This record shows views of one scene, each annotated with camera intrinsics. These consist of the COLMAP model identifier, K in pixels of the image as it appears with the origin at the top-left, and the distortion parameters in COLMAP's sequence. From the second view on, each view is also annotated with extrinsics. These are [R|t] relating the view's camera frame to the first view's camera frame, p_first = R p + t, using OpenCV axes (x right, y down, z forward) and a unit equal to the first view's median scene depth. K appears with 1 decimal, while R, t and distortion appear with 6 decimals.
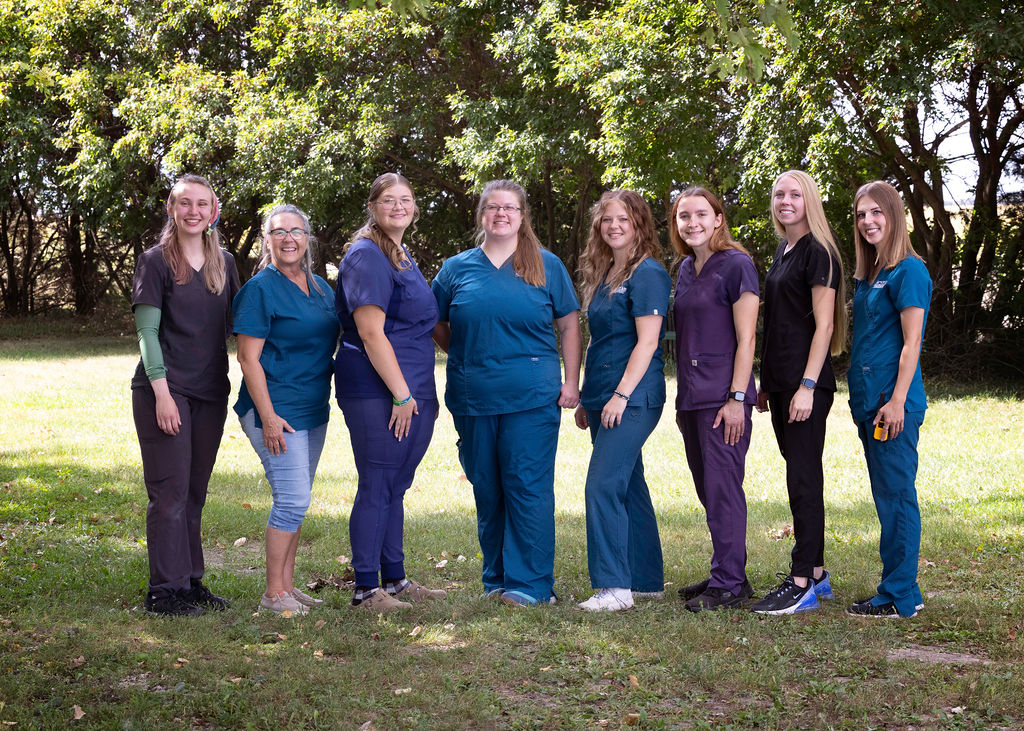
lens RADIAL K [[2105.6, 0, 508.4], [0, 2105.6, 359.9], [0, 0, 1]] dist [0.060681, 0.000000]
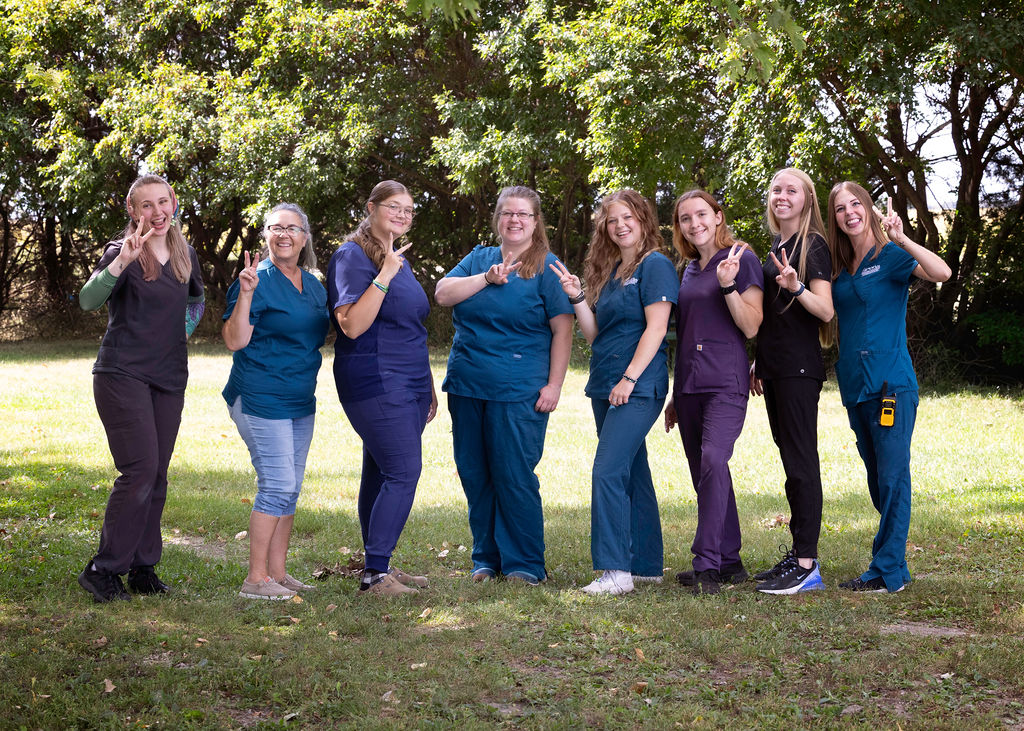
lens RADIAL K [[2346.5, 0, 514.7], [0, 2346.5, 369.9], [0, 0, 1]] dist [-0.019484, 0.000000]
pose [[0.999426, -0.002741, 0.033765, -0.029747], [0.003058, 0.999952, -0.009333, 0.015657], [-0.033738, 0.009431, 0.999386, -0.115916]]
